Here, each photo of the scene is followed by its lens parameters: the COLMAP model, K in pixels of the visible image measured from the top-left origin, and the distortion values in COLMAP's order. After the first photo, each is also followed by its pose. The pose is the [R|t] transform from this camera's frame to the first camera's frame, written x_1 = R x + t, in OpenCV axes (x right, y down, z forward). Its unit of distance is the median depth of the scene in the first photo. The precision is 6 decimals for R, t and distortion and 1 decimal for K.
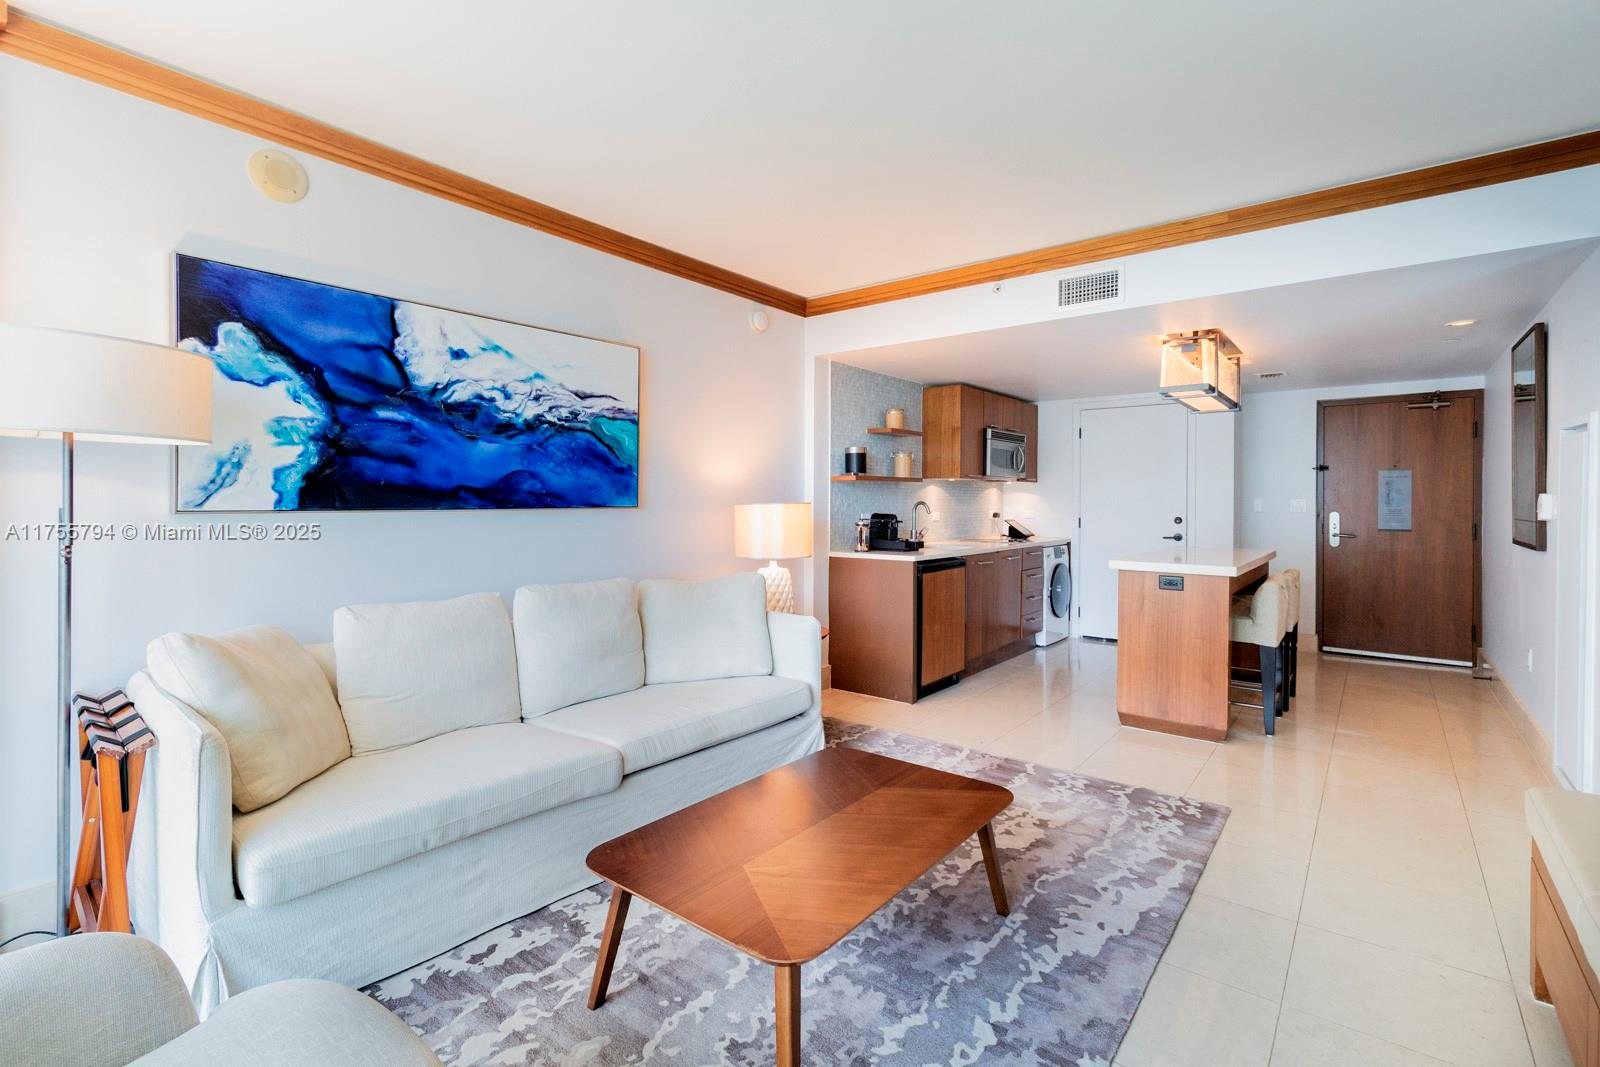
lens RADIAL K [[714.9, 0, 948.7], [0, 714.9, 505.3], [0, 0, 1]] dist [0.001911, 0.000181]
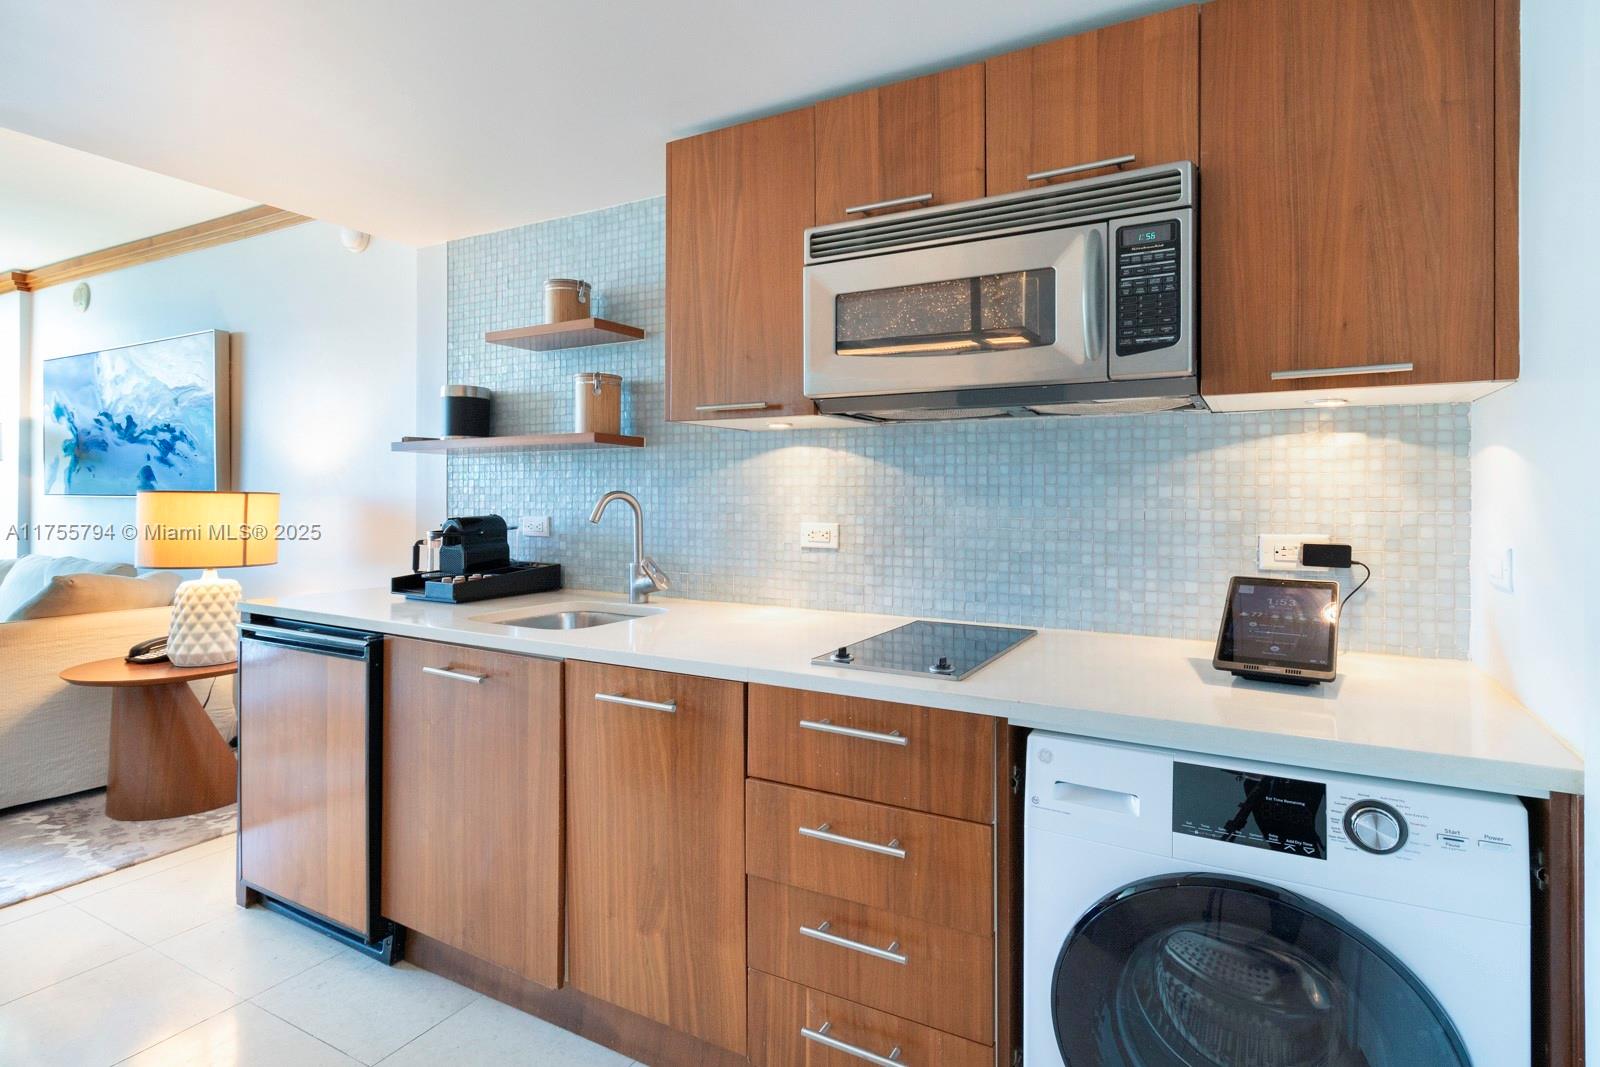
lens RADIAL K [[894.2, 0, 1021.4], [0, 894.2, 490.8], [0, 0, 1]] dist [0.006223, -0.002123]
pose [[0.016444, -0.009617, -0.999819, 0.361344], [-0.011558, 0.999885, -0.009808, -0.002407], [0.999798, 0.011717, 0.016331, 0.951965]]
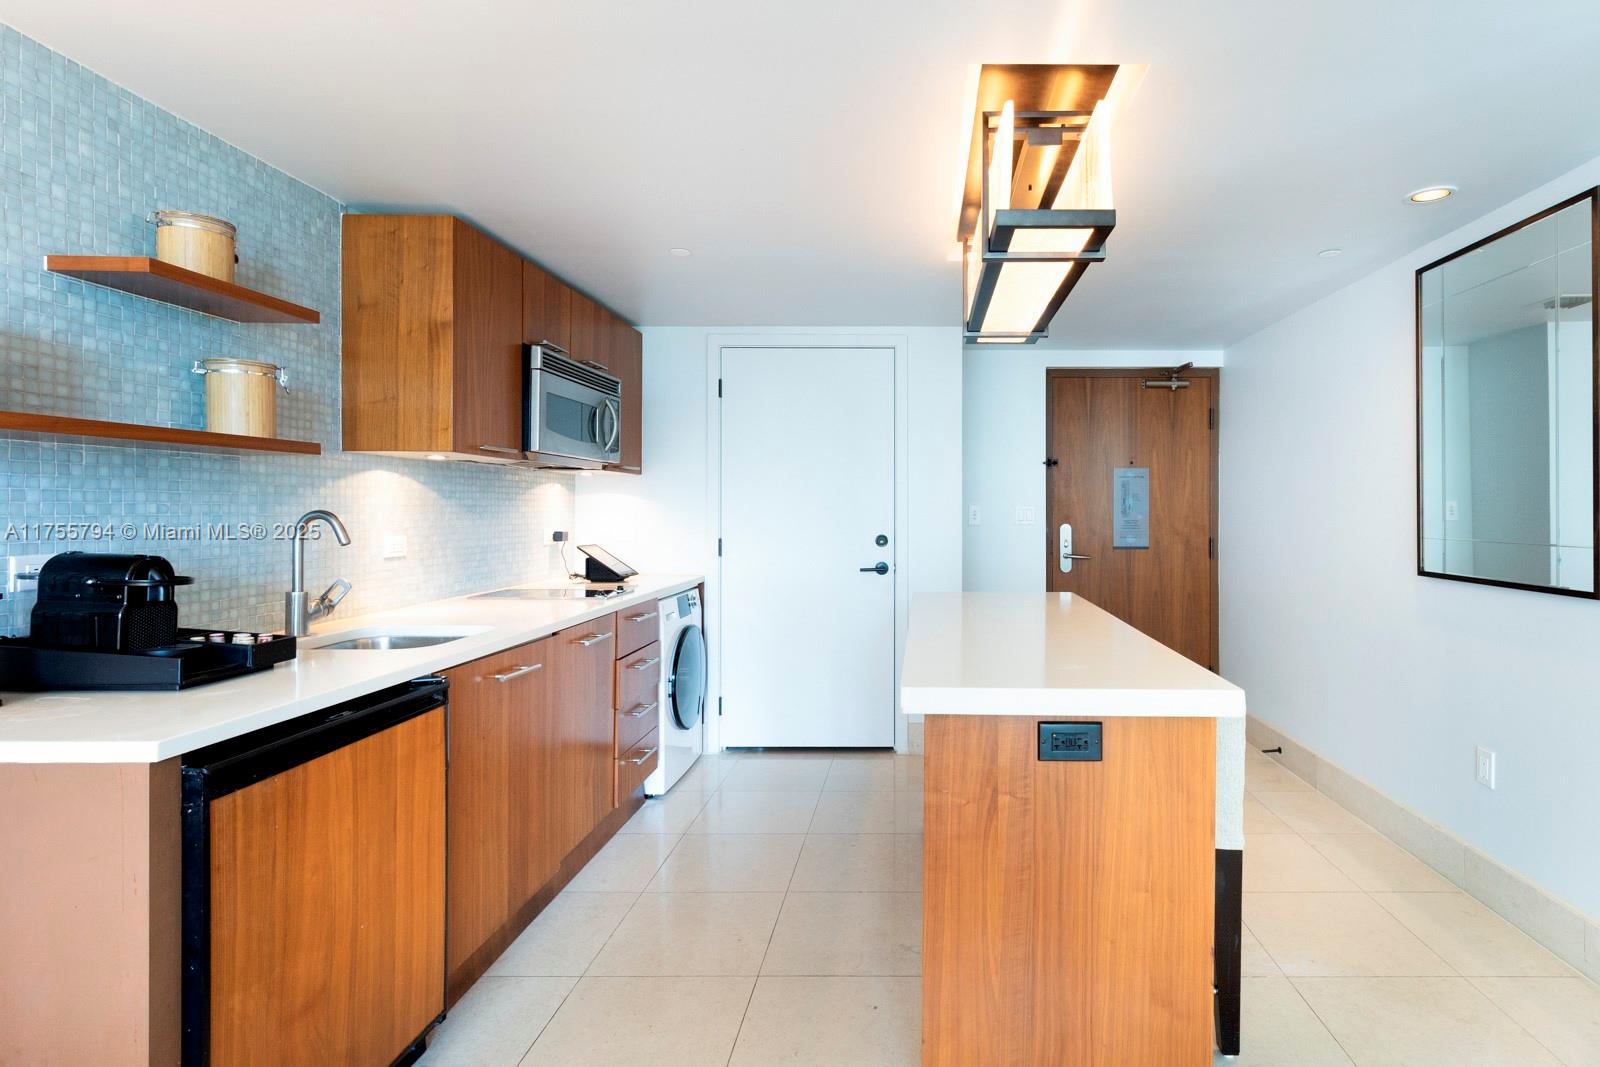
lens RADIAL K [[786.1, 0, 879.6], [0, 786.1, 514.2], [0, 0, 1]] dist [0.002769, -0.000772]
pose [[0.905296, -0.003202, 0.424768, 0.036729], [0.002981, 0.999995, 0.001186, -0.002345], [-0.424770, 0.000193, 0.905301, 0.415236]]
